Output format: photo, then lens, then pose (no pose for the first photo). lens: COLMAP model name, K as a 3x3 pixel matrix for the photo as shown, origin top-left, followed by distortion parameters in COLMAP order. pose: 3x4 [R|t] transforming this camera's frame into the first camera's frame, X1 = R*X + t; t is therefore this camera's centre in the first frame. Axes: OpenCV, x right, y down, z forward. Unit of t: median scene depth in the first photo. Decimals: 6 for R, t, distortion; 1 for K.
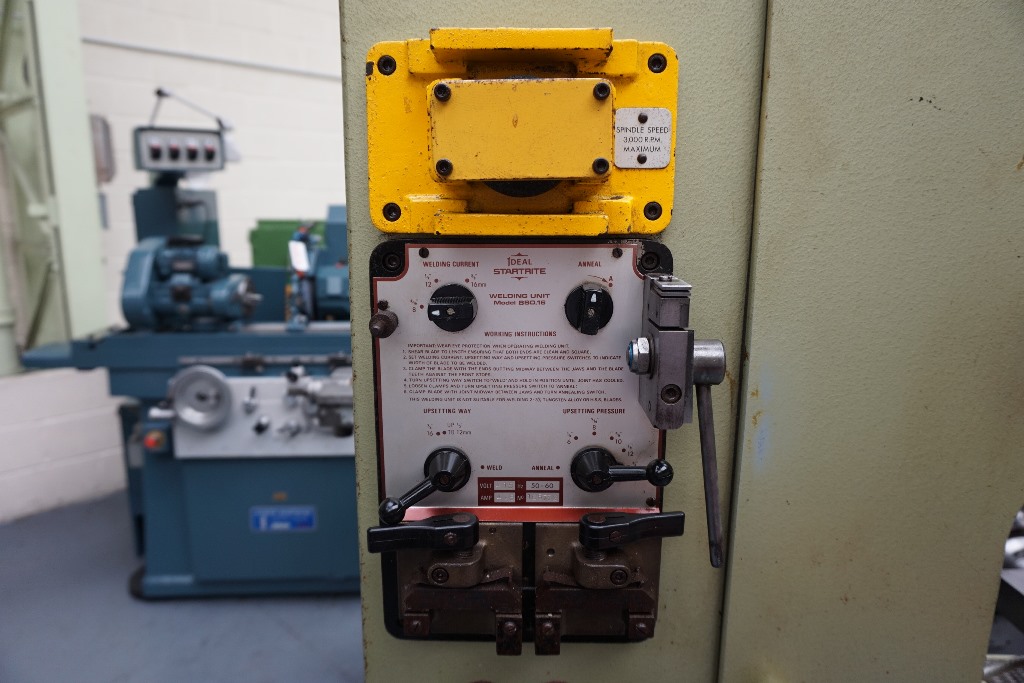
lens RADIAL K [[688.8, 0, 510.7], [0, 688.8, 345.6], [0, 0, 1]] dist [-0.028721, 0.004668]
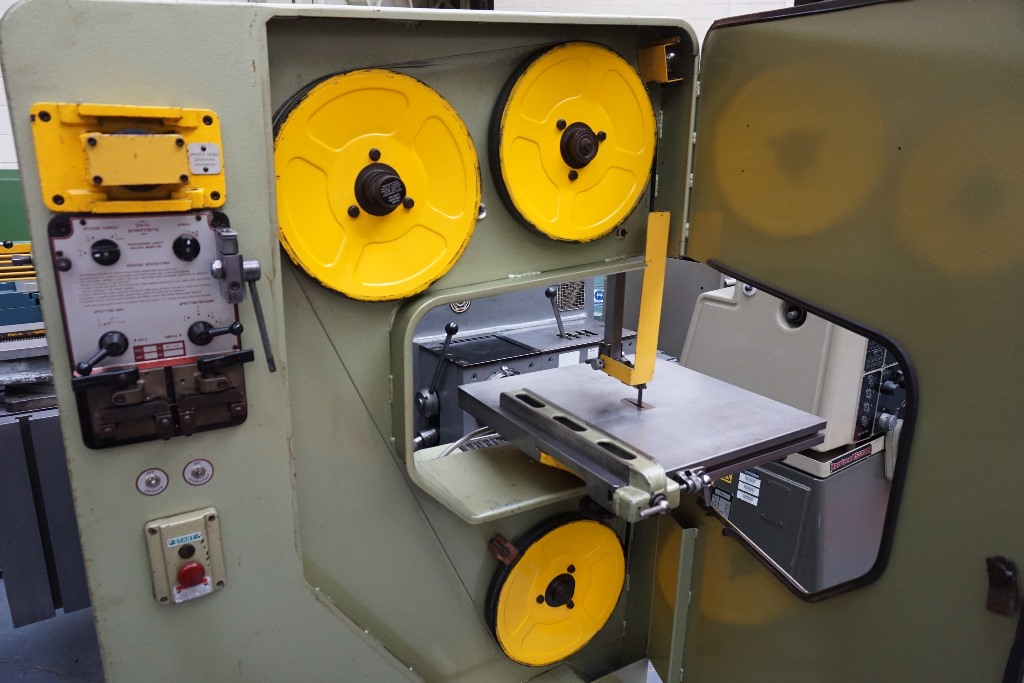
lens RADIAL K [[688.8, 0, 517.1], [0, 688.8, 348.5], [0, 0, 1]] dist [-0.028721, 0.004668]
pose [[0.838755, -0.136640, 0.527086, -0.155596], [0.087240, 0.989220, 0.117617, 0.078712], [-0.537475, -0.052669, 0.841633, -1.104832]]
